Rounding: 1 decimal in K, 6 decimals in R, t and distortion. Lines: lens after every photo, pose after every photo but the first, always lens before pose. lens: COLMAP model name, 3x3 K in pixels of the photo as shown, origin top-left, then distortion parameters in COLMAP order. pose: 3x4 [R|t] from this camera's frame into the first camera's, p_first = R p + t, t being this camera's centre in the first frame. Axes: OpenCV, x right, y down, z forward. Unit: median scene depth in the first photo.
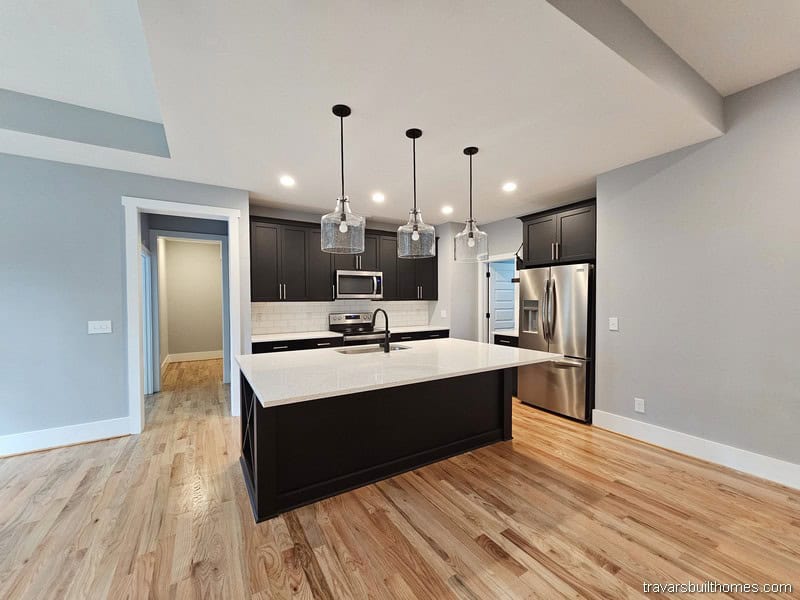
lens RADIAL K [[326.7, 0, 399.4], [0, 326.7, 304.1], [0, 0, 1]] dist [0.003567, 0.001696]
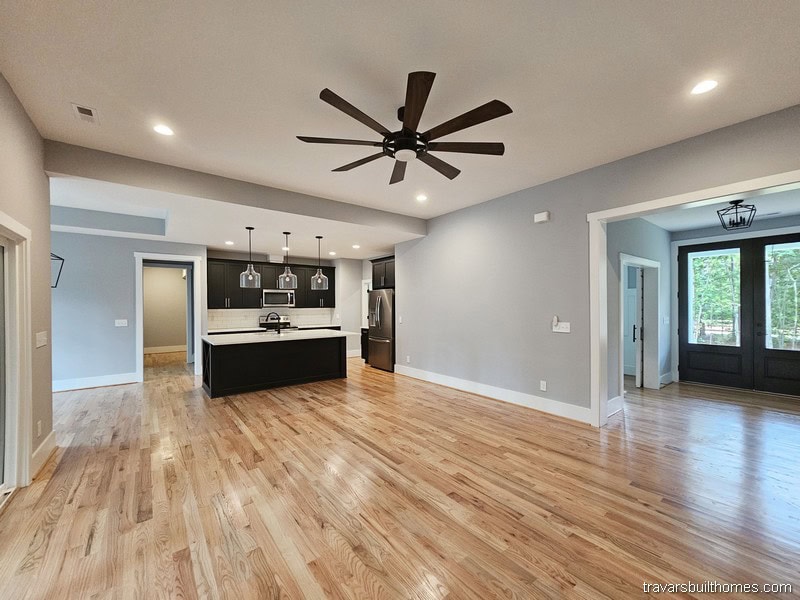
lens RADIAL K [[326.7, 0, 397.1], [0, 326.7, 305.2], [0, 0, 1]] dist [0.003567, 0.001696]
pose [[0.994457, -0.001305, 0.105133, 0.381552], [0.002920, 0.999880, -0.015215, 0.002123], [-0.105101, 0.015438, 0.994342, -0.874316]]
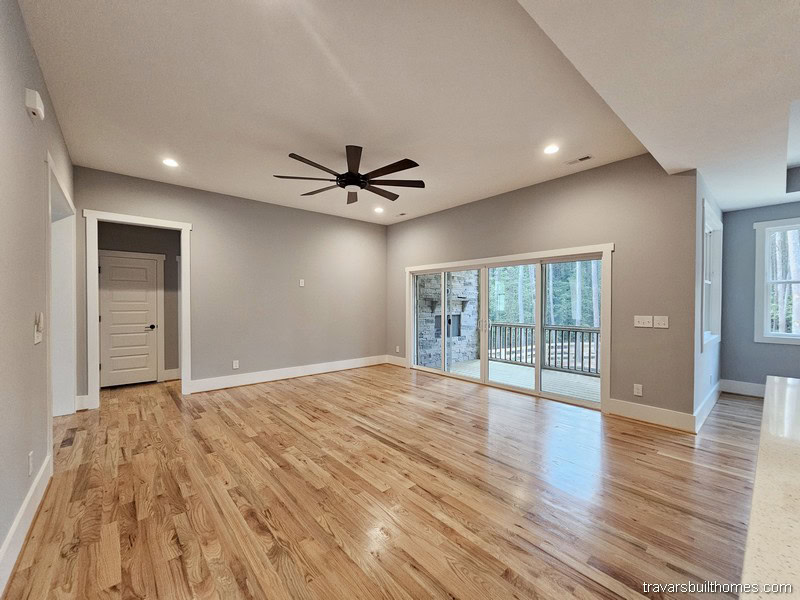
lens RADIAL K [[326.7, 0, 401.1], [0, 326.7, 302.4], [0, 0, 1]] dist [0.003567, 0.001696]
pose [[-0.985789, 0.004850, -0.167921, 0.498837], [0.001616, 0.999811, 0.019386, -0.005807], [0.167983, 0.018839, -0.985610, 0.840160]]
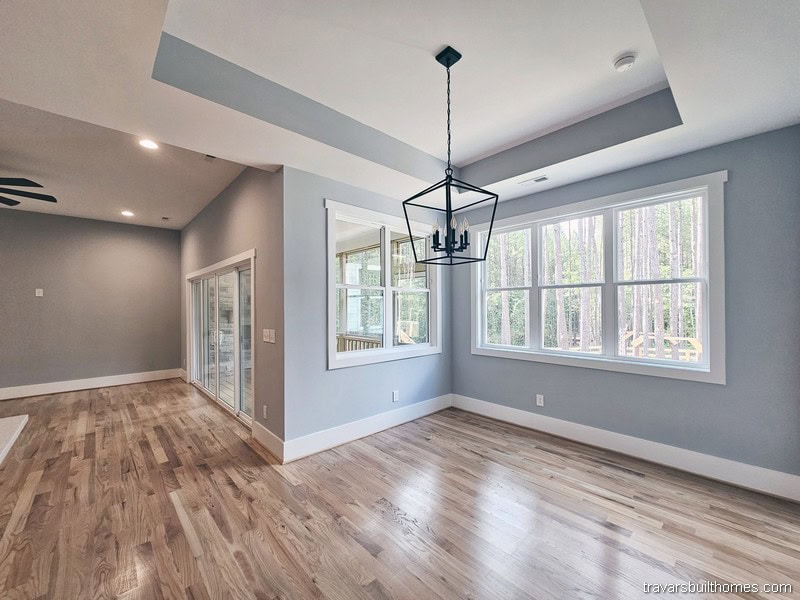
lens RADIAL K [[326.7, 0, 398.5], [0, 326.7, 308.7], [0, 0, 1]] dist [0.003567, 0.001696]
pose [[-0.980926, 0.012906, -0.193953, -0.561115], [0.008484, 0.999685, 0.023613, -0.019961], [0.194197, 0.021517, -0.980727, 0.924977]]
